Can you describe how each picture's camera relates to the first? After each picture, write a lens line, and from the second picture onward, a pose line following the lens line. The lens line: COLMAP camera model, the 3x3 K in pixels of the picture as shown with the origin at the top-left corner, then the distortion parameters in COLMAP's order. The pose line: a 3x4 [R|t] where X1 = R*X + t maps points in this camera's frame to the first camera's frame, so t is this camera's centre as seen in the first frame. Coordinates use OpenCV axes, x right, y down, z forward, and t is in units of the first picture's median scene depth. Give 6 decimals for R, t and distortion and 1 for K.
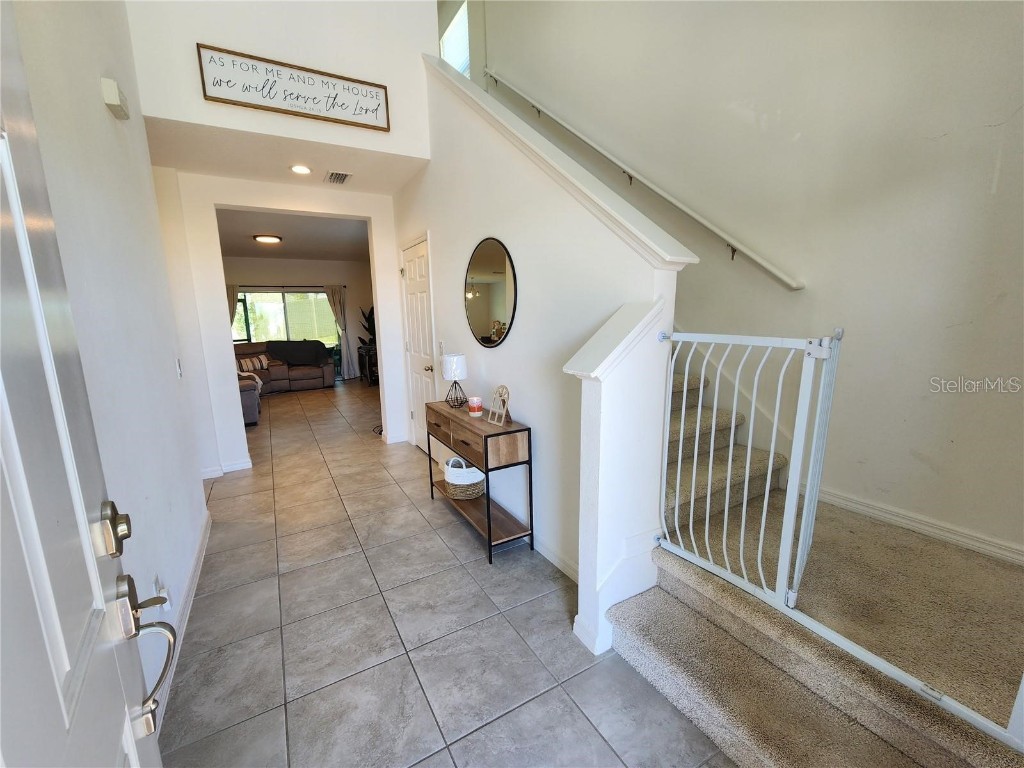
lens RADIAL K [[425.1, 0, 509.1], [0, 425.1, 384.9], [0, 0, 1]] dist [0.006533, -0.002690]
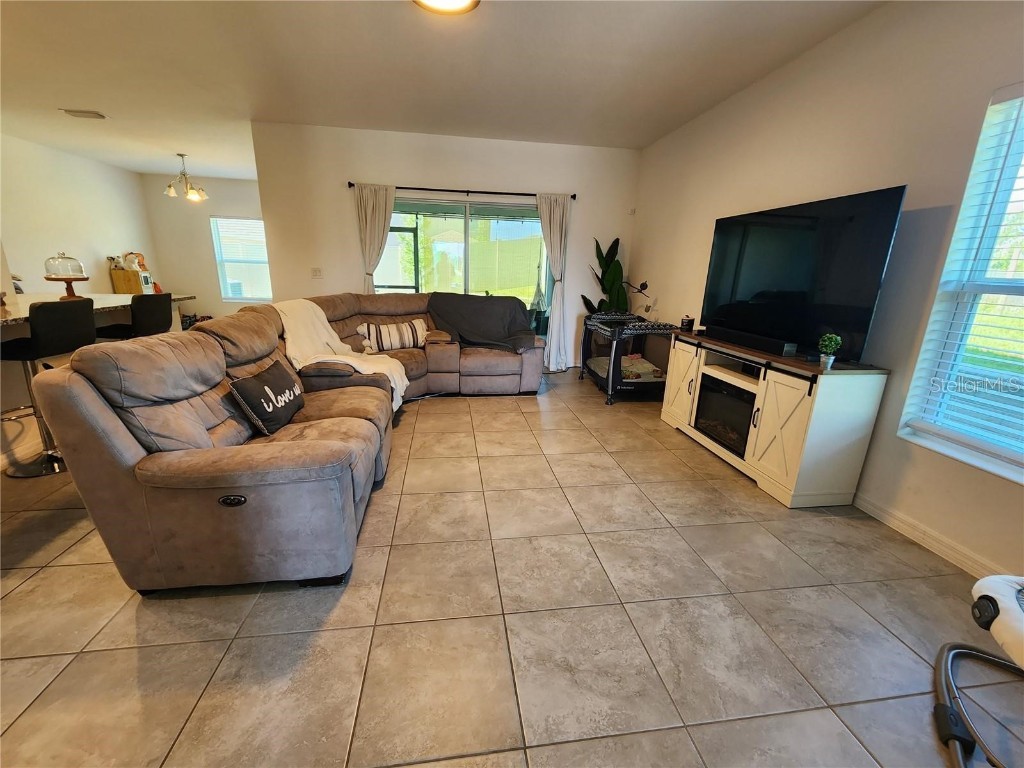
lens RADIAL K [[425.1, 0, 513.7], [0, 425.1, 387.3], [0, 0, 1]] dist [0.006533, -0.002690]
pose [[0.931654, 0.141245, -0.334768, -0.800998], [-0.106357, 0.987006, 0.120445, -0.178147], [0.347431, -0.076608, 0.934571, 1.542084]]
